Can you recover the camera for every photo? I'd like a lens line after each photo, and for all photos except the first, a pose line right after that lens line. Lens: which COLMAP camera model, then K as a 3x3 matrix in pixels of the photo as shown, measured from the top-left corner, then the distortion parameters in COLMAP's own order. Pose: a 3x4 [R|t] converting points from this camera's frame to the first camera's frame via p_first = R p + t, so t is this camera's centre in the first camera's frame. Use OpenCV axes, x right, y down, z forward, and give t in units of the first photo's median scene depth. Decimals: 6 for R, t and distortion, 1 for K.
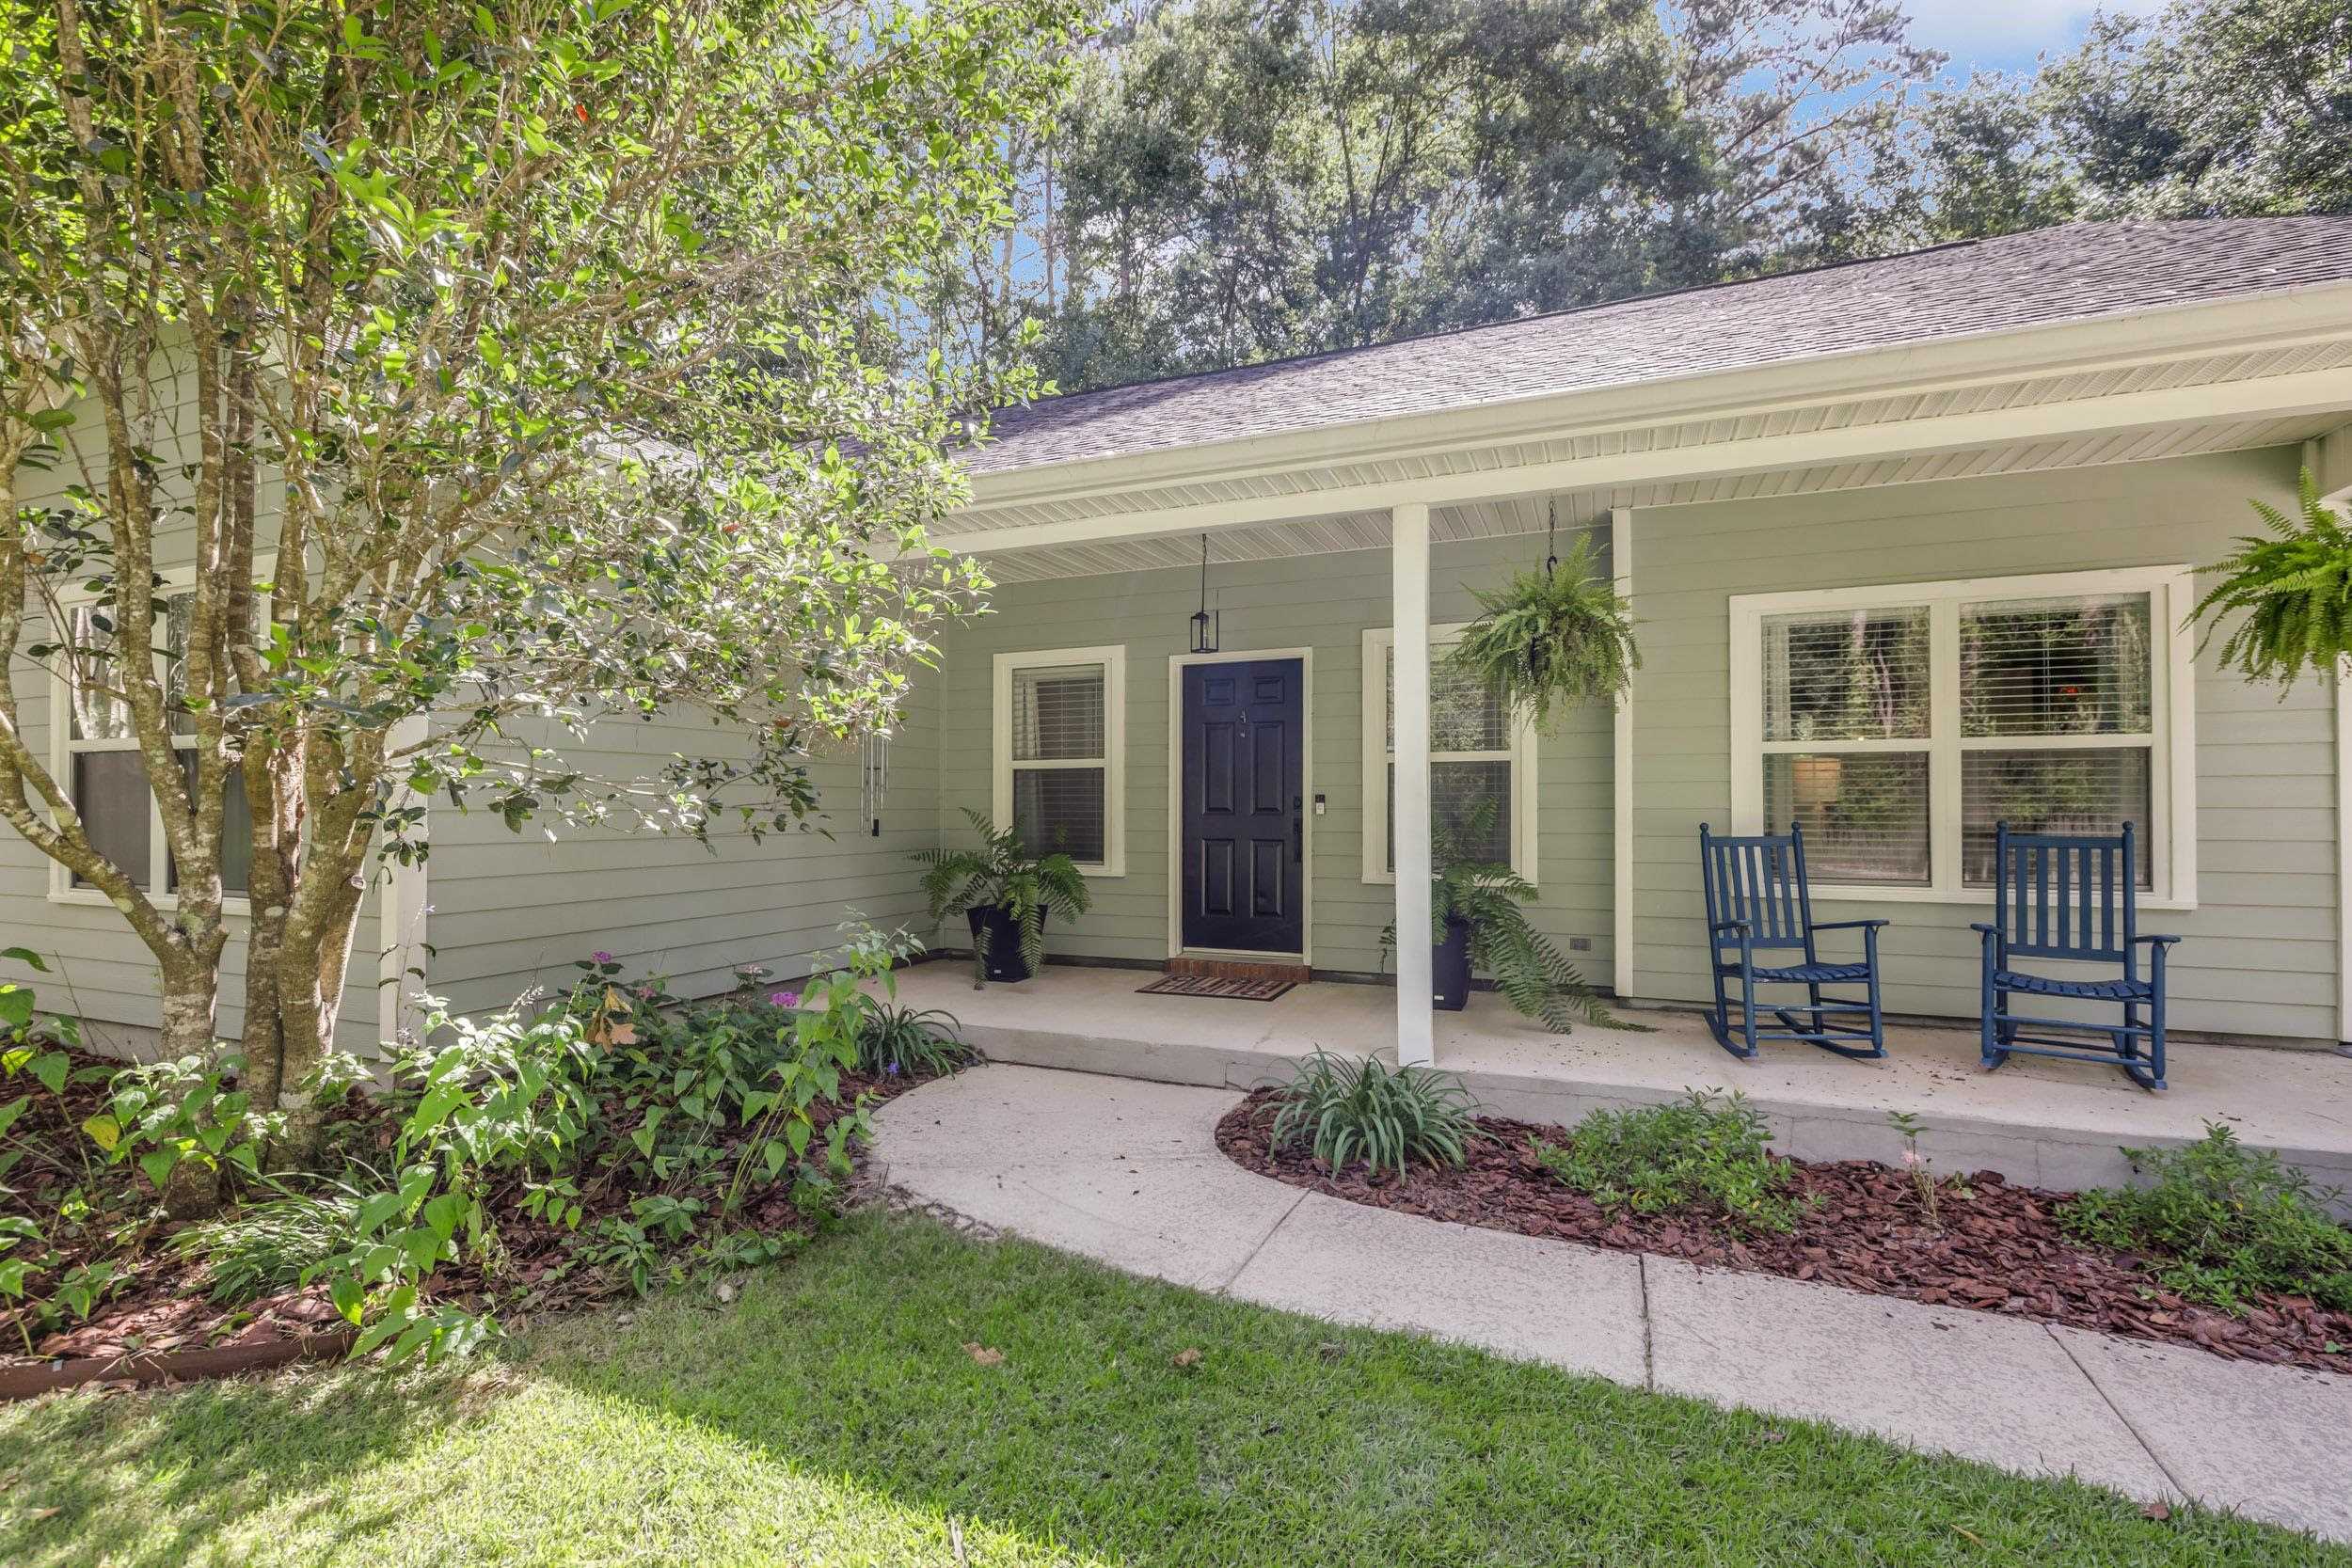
lens RADIAL K [[1074.7, 0, 1173.6], [0, 1074.7, 793.1], [0, 0, 1]] dist [0.002311, -0.001020]
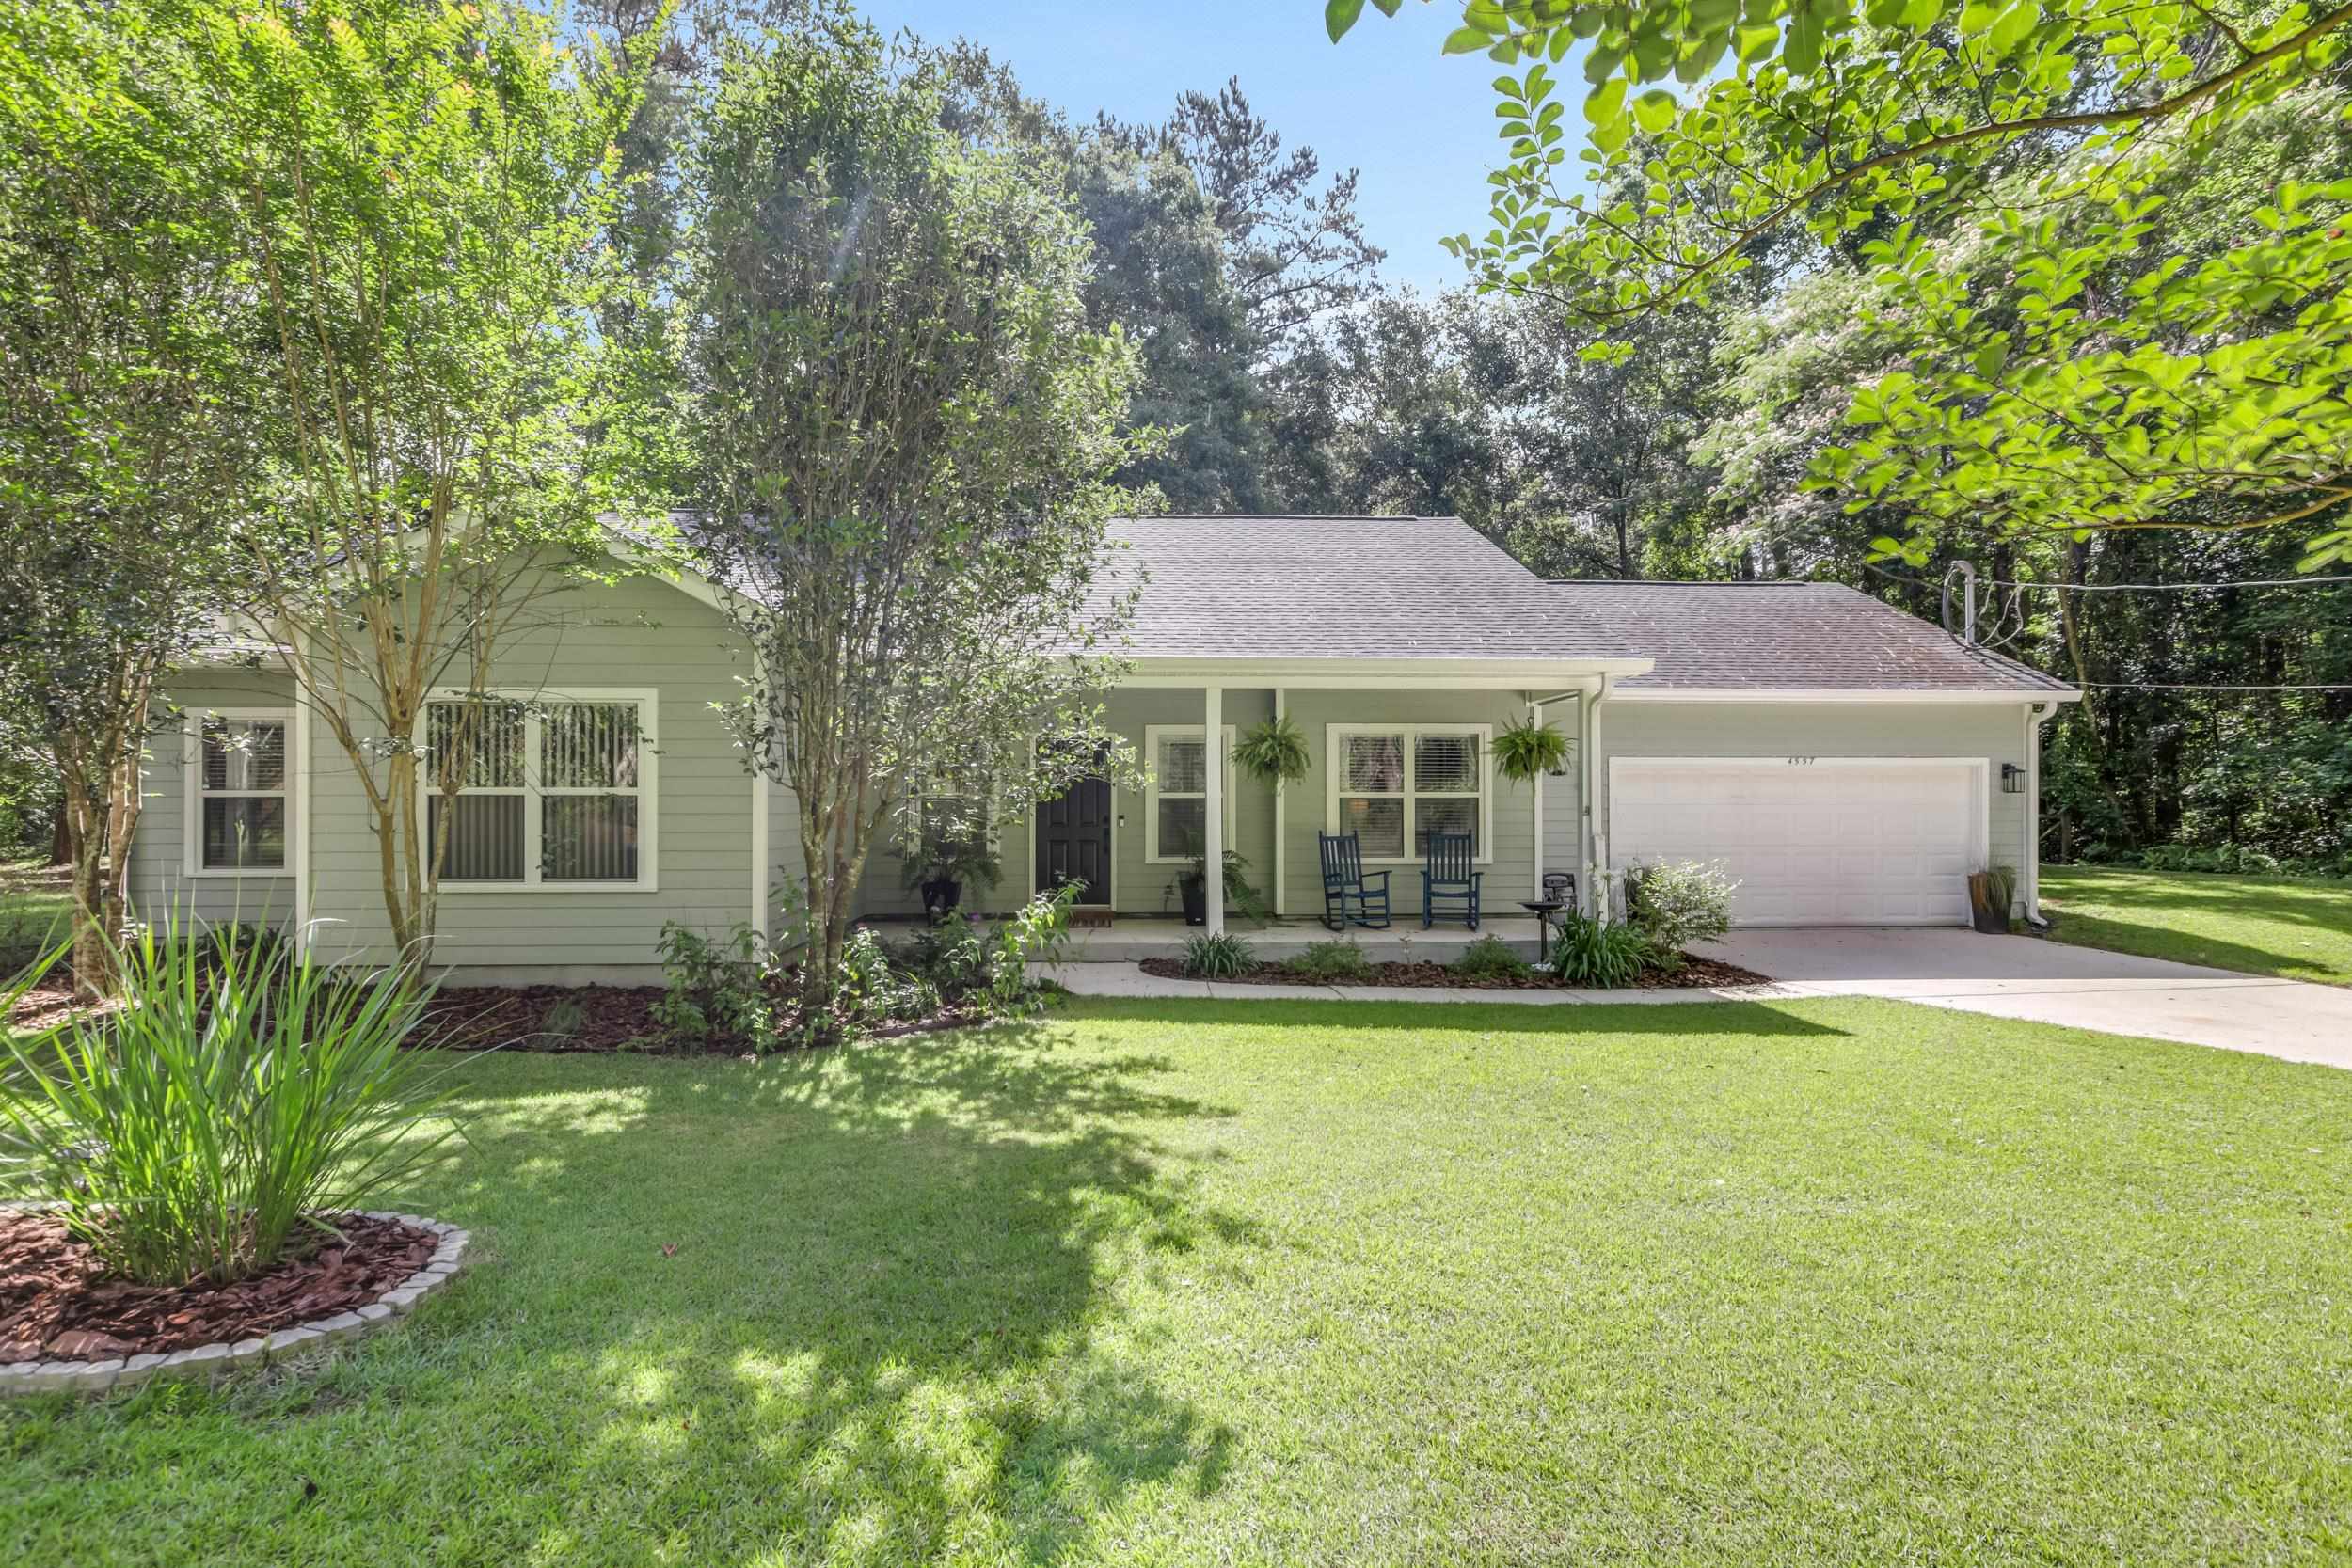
lens RADIAL K [[1074.7, 0, 1168.3], [0, 1074.7, 803.3], [0, 0, 1]] dist [0.002311, -0.001020]
pose [[0.906859, 0.003133, 0.421423, -0.733128], [-0.006279, 0.999962, 0.006079, -0.040321], [-0.421388, -0.008159, 0.906844, -0.884744]]
